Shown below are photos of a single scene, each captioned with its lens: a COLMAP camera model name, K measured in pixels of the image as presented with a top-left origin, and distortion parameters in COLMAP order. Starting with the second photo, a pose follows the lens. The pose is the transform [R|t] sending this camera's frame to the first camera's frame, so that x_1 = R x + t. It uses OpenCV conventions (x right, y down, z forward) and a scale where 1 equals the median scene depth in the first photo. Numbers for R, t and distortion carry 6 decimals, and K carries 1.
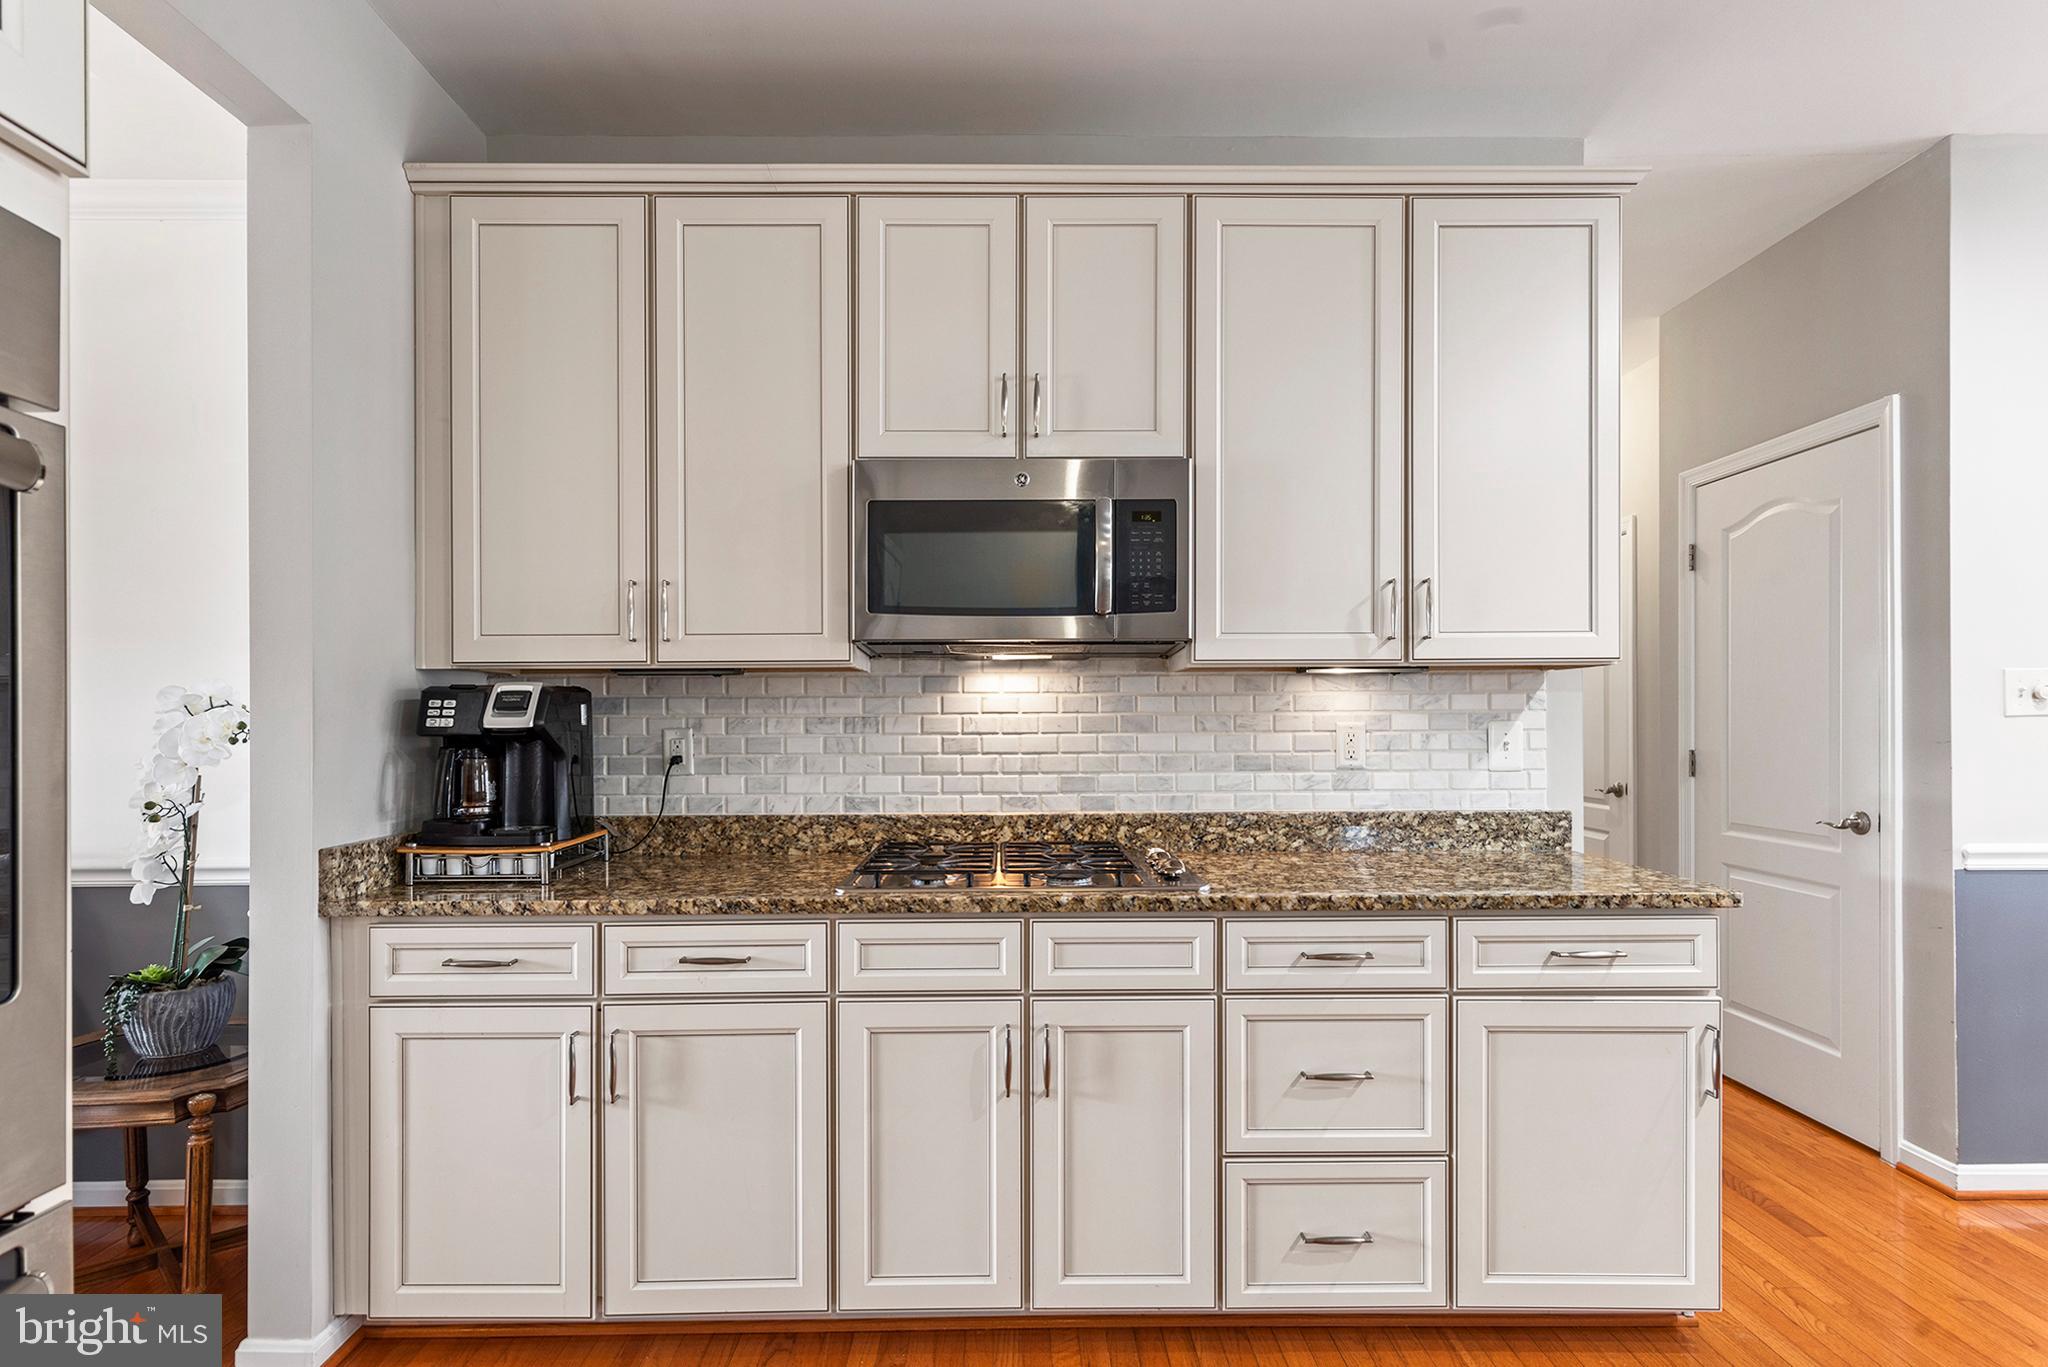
lens RADIAL K [[1002.4, 0, 1022.5], [0, 1002.4, 696.3], [0, 0, 1]] dist [0.002966, 0.001380]
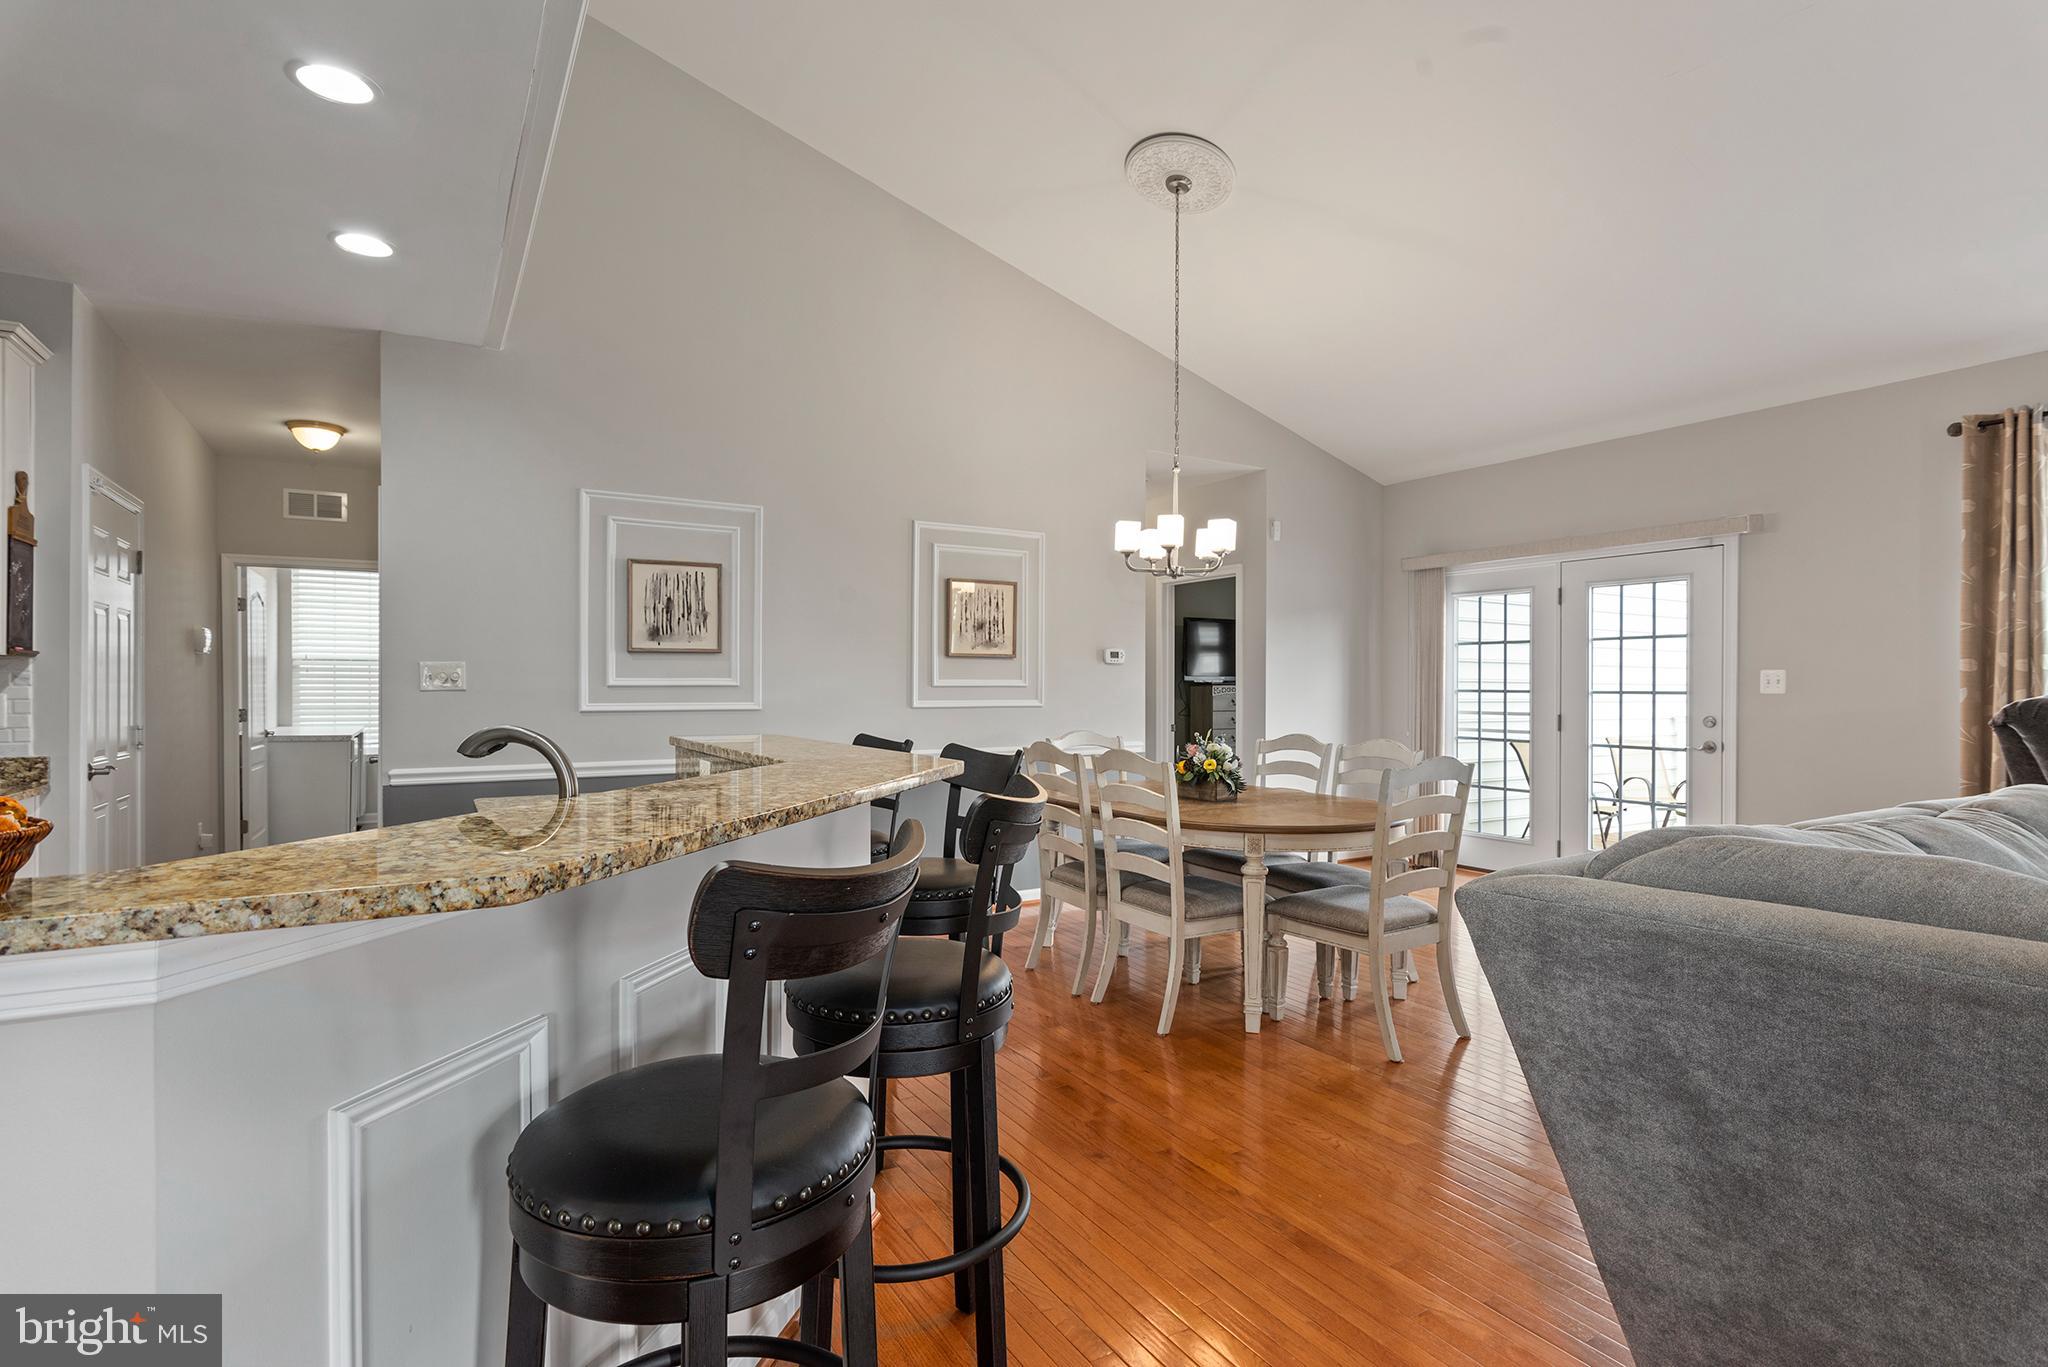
lens RADIAL K [[989.5, 0, 1019.2], [0, 989.5, 684.9], [0, 0, 1]] dist [0.001324, 0.000187]
pose [[0.860824, 0.006916, 0.508855, 1.013987], [-0.012320, 0.999898, 0.007251, -0.013687], [-0.508753, -0.012511, 0.860822, -0.894941]]
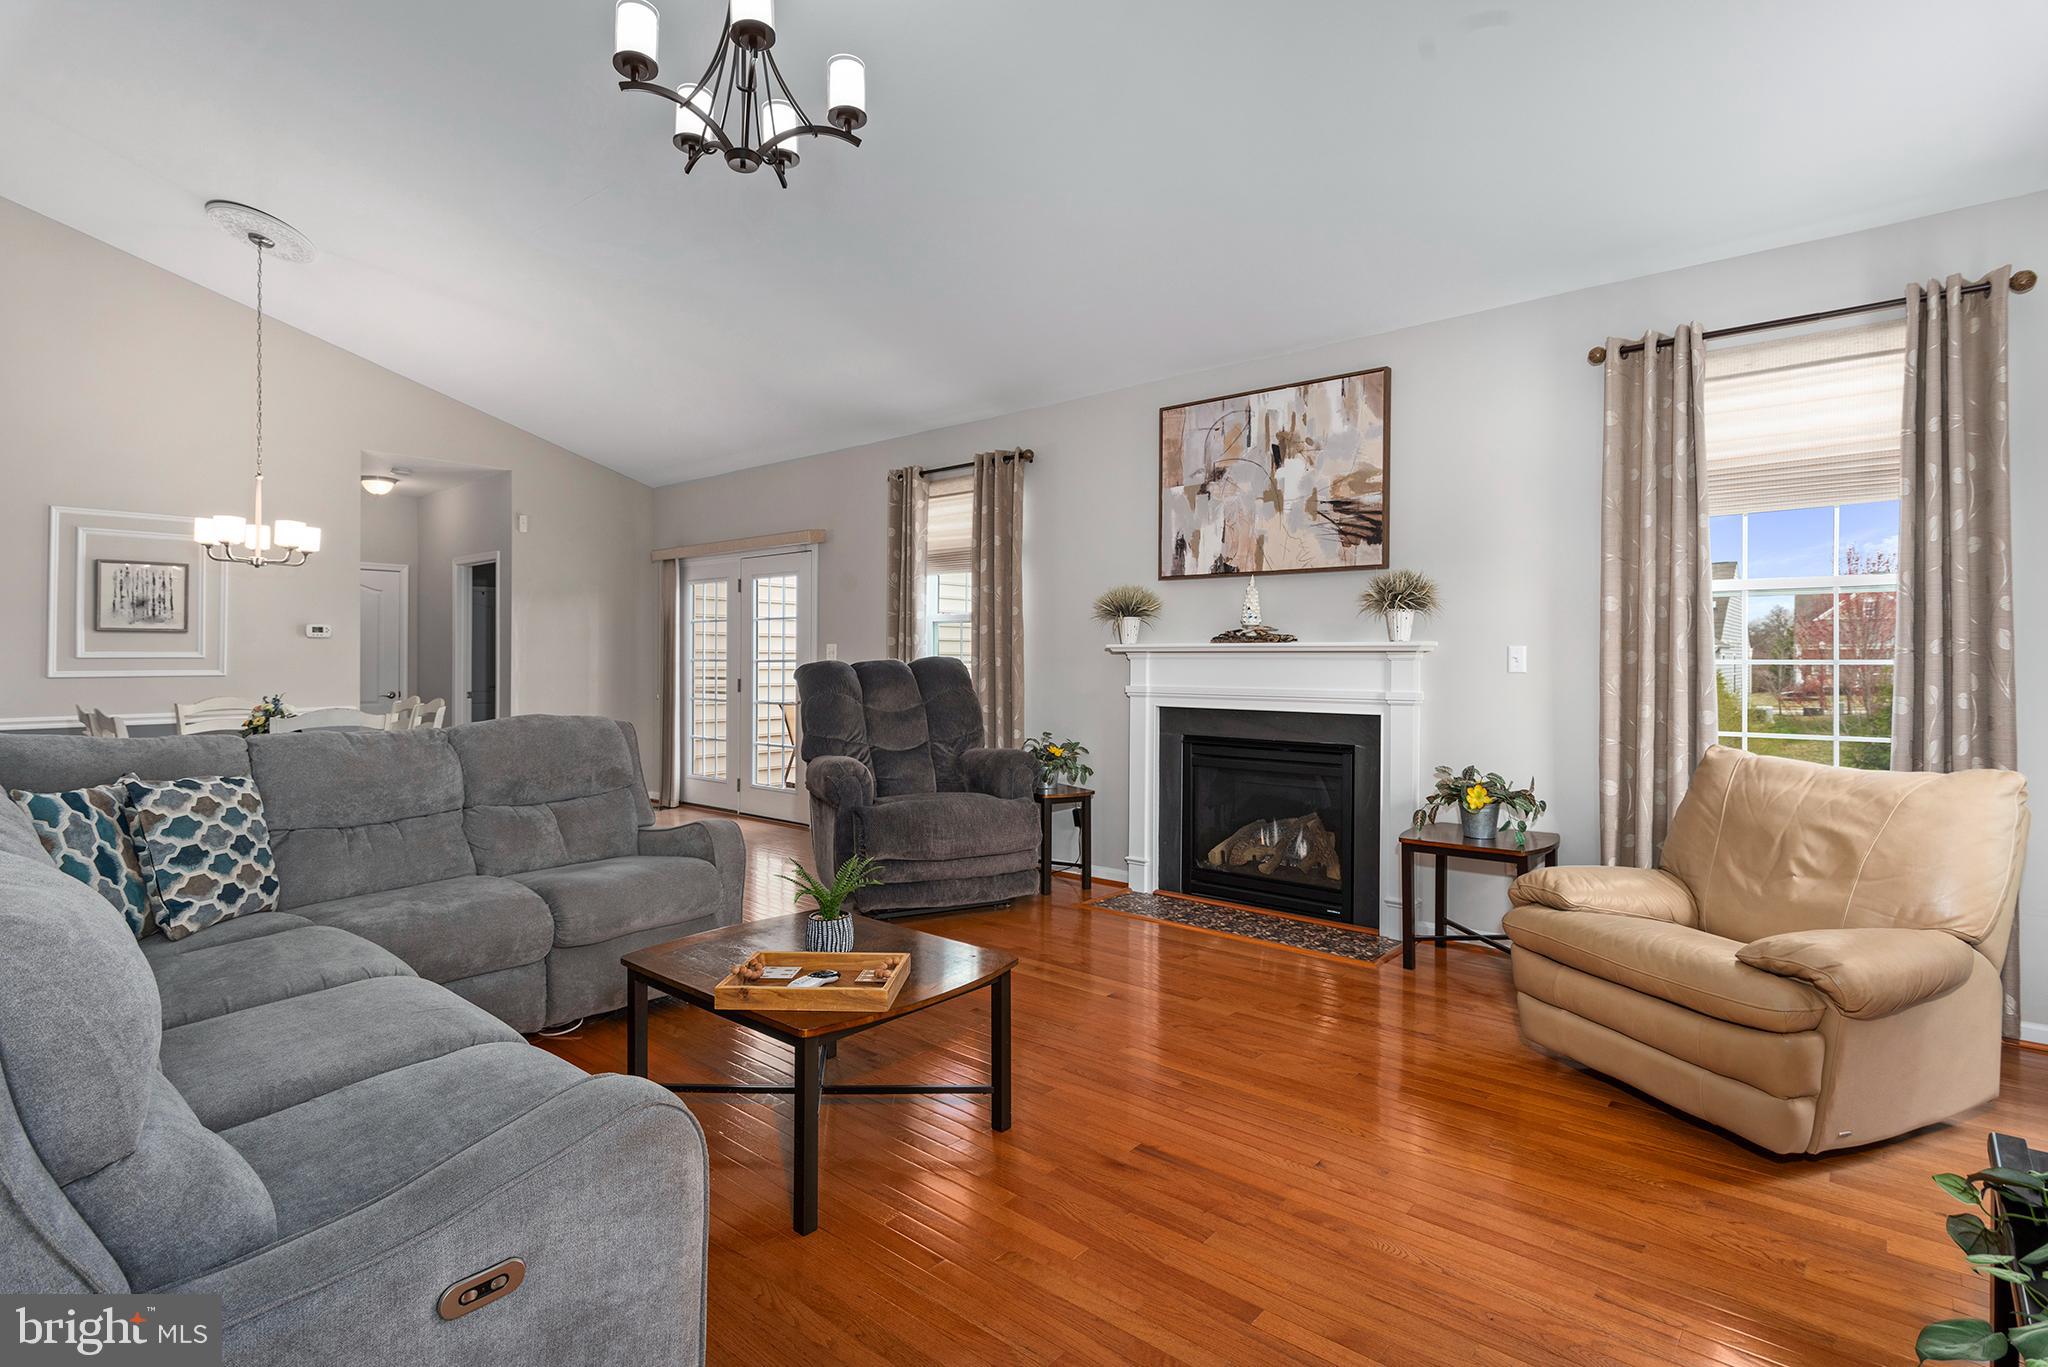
lens RADIAL K [[1014.3, 0, 1018.1], [0, 1014.3, 661.7], [0, 0, 1]] dist [0.000928, 0.000306]
pose [[0.661081, 0.001422, 0.750313, 1.600547], [-0.011898, 0.999892, 0.008589, -0.030377], [-0.750220, -0.014605, 0.661027, -2.201771]]
